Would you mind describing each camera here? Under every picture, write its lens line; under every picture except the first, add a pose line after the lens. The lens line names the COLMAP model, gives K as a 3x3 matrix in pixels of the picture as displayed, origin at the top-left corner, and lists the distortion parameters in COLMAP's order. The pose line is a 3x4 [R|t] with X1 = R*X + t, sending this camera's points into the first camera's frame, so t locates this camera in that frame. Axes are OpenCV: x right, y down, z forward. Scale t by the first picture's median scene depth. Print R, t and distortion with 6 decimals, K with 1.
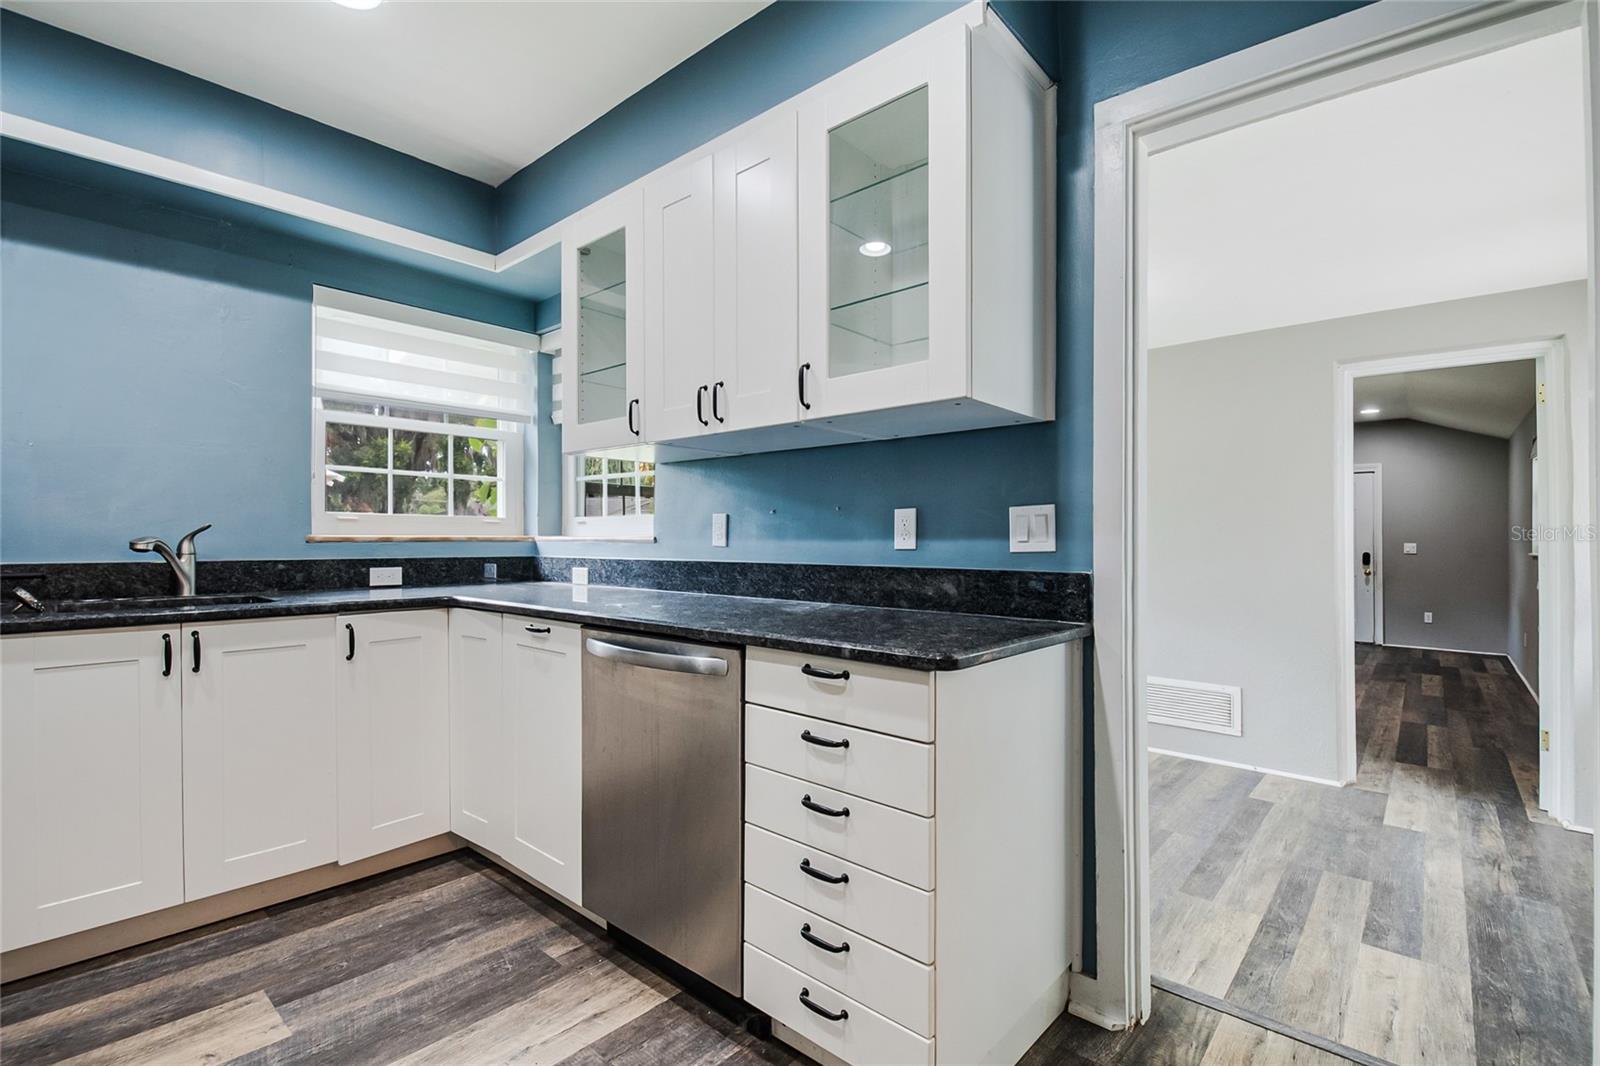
lens RADIAL K [[708.2, 0, 800.0], [0, 708.2, 533.0], [0, 0, 1]] dist [-0.009962, -0.011295]
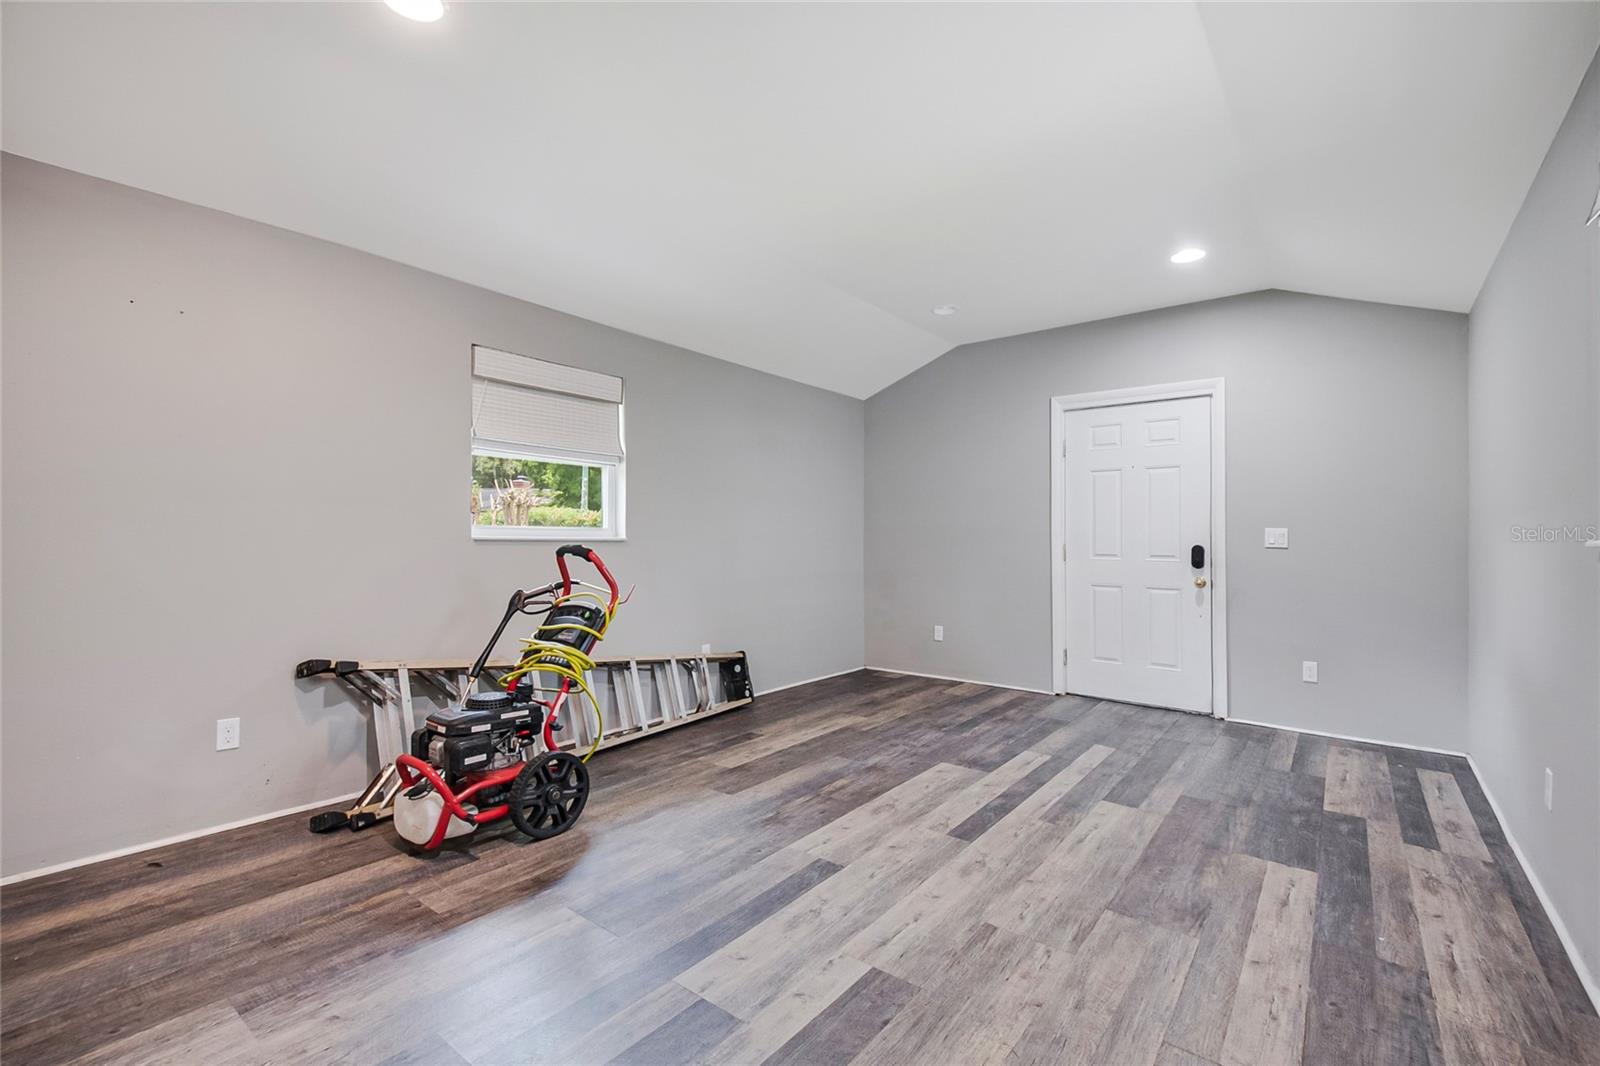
lens RADIAL K [[663.7, 0, 800.0], [0, 663.7, 533.0], [0, 0, 1]] dist [0.000070, -0.010681]
pose [[0.999034, 0.002231, 0.043892, 1.259391], [-0.002111, 0.999994, -0.002766, 0.053524], [-0.043897, 0.002670, 0.999032, 1.321419]]
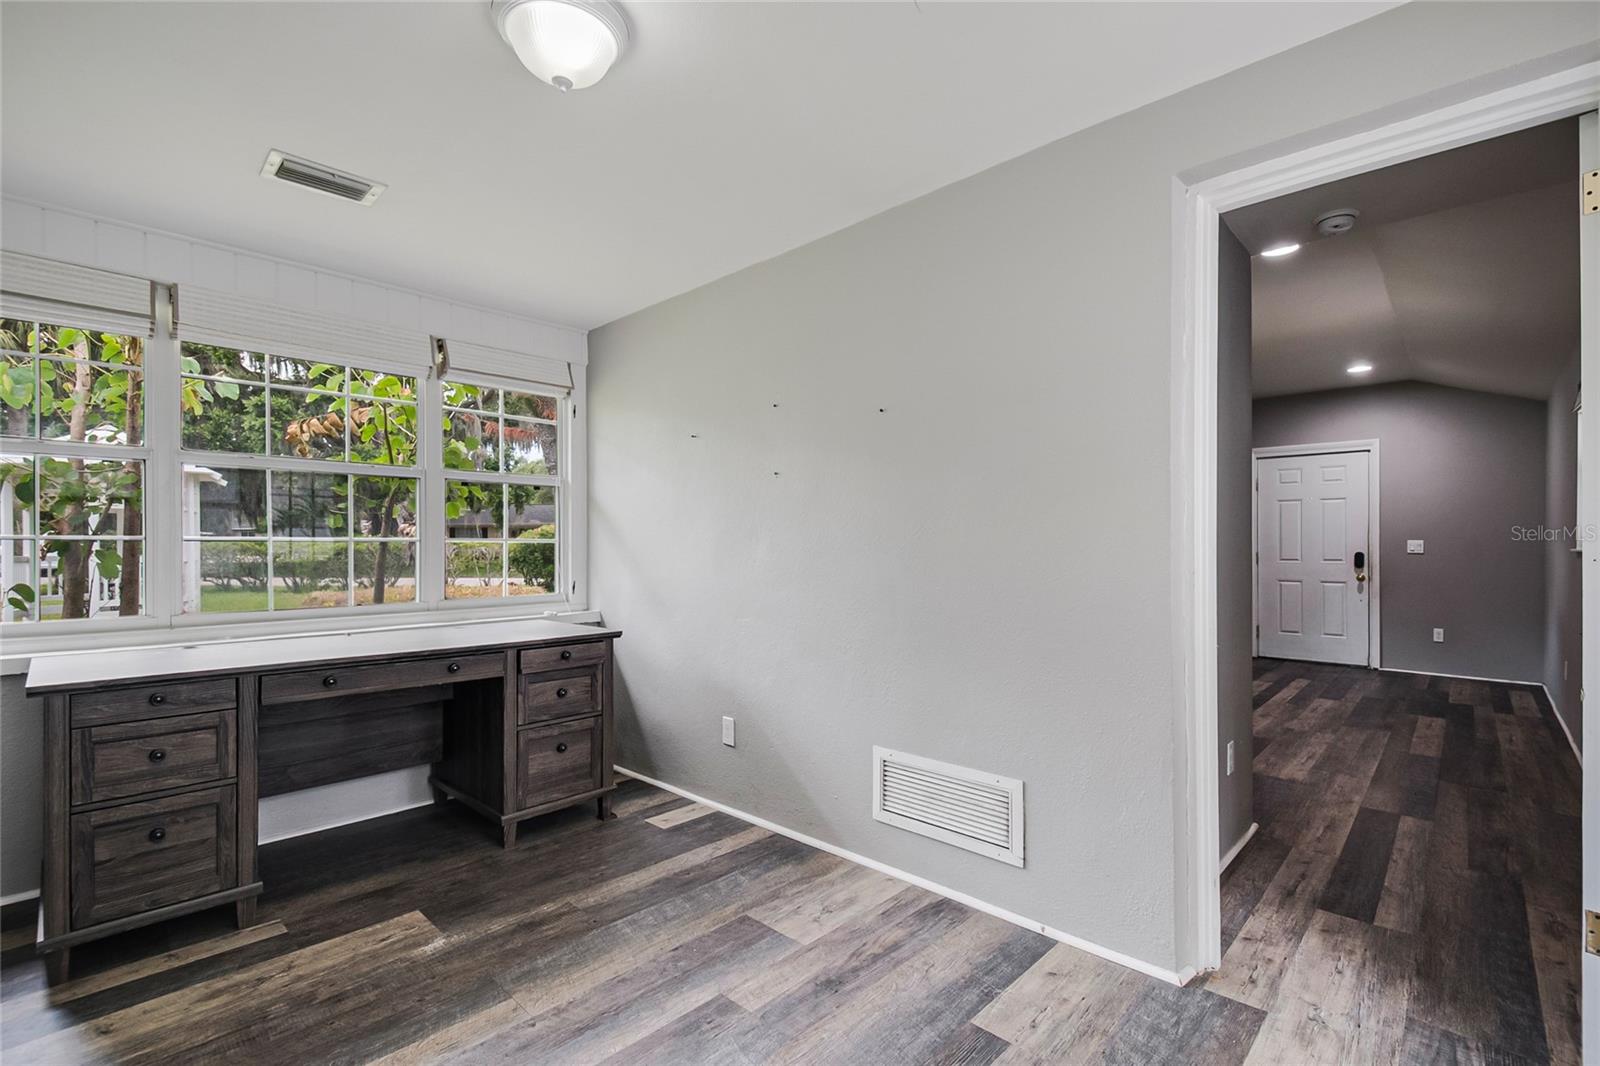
lens RADIAL K [[703.9, 0, 815.0], [0, 703.9, 544.5], [0, 0, 1]] dist [0.001837, -0.011443]
pose [[0.999796, -0.002272, -0.020069, 0.547679], [0.002398, 0.999978, 0.006263, 0.032992], [0.020054, -0.006310, 0.999779, 0.507411]]
